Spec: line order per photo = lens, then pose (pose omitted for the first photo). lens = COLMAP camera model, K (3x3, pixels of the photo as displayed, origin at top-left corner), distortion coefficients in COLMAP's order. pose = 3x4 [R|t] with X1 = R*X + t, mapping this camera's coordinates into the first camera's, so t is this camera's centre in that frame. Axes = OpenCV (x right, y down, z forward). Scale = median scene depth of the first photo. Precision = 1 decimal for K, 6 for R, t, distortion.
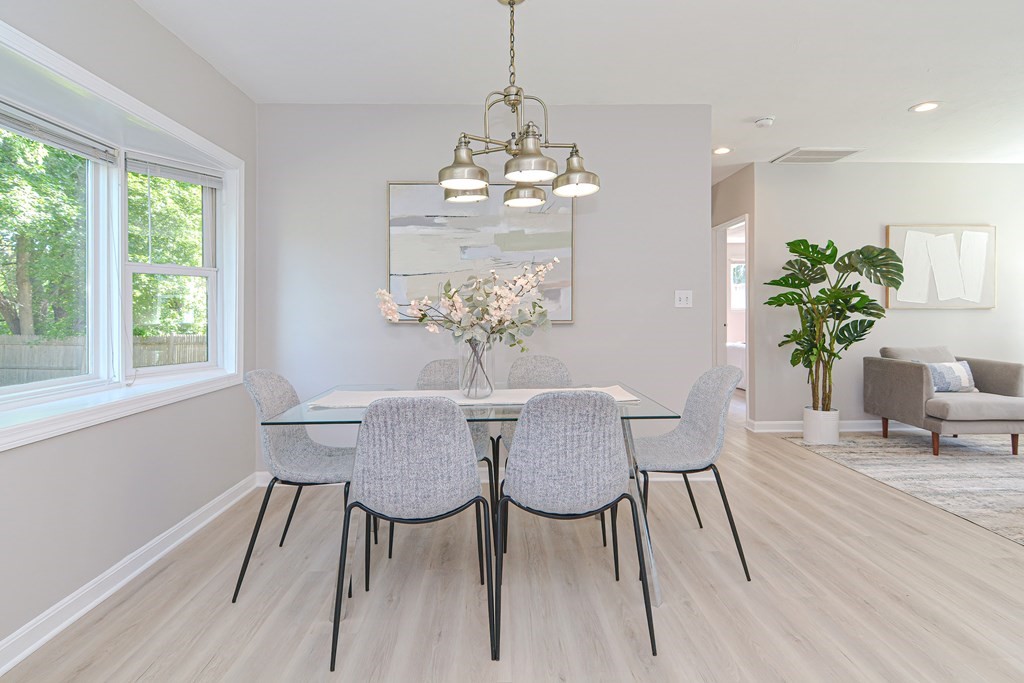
lens RADIAL K [[504.8, 0, 511.7], [0, 504.8, 308.5], [0, 0, 1]] dist [0.000540, -0.000298]
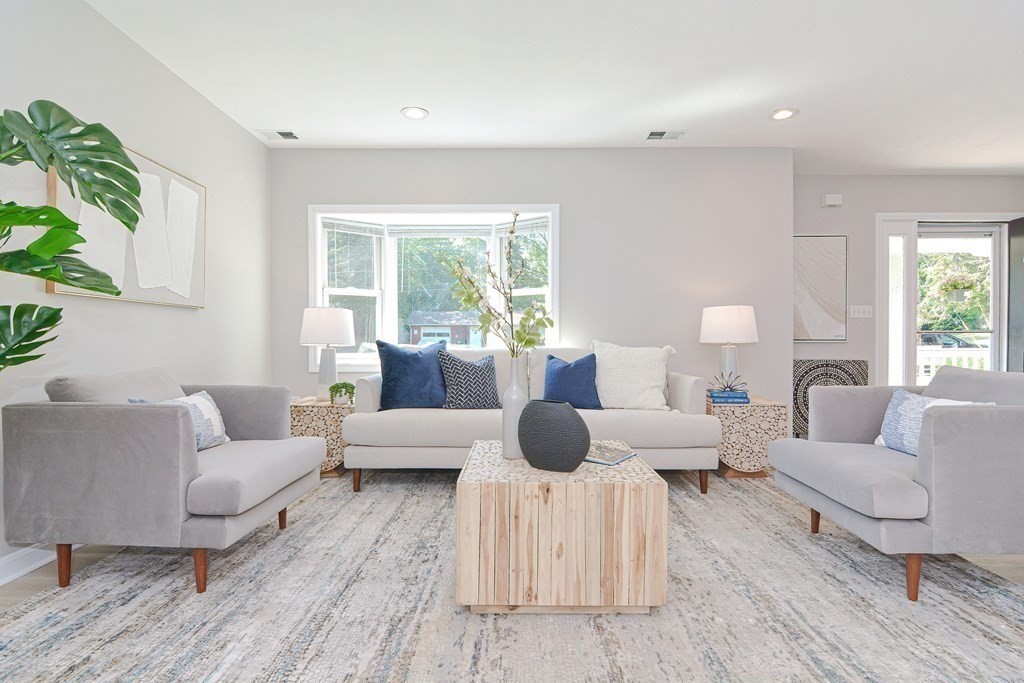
lens RADIAL K [[499.2, 0, 516.1], [0, 499.2, 345.3], [0, 0, 1]] dist [0.010323, -0.013826]
pose [[0.038160, -0.003442, 0.999266, 0.354496], [-0.001837, 0.999992, 0.003515, 0.050449], [-0.999270, -0.001969, 0.038154, 0.644046]]
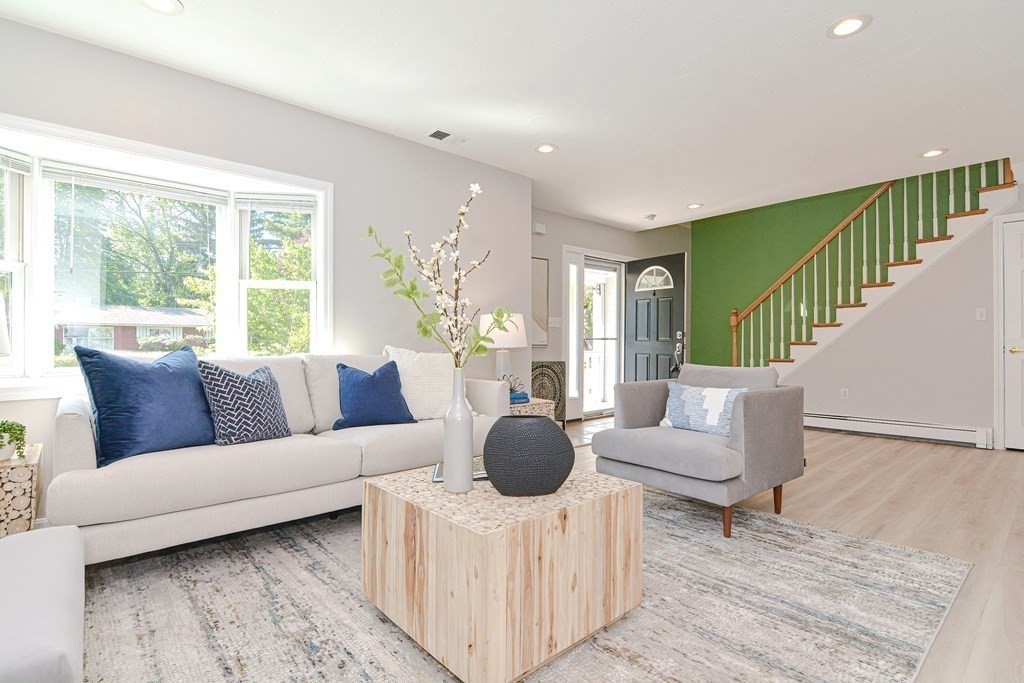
lens RADIAL K [[499.2, 0, 516.1], [0, 499.2, 345.3], [0, 0, 1]] dist [0.010323, -0.013826]
pose [[-0.642816, 0.006199, 0.765996, 0.504483], [0.003947, 0.999981, -0.004780, 0.048487], [-0.766011, -0.000050, -0.642828, 0.882159]]
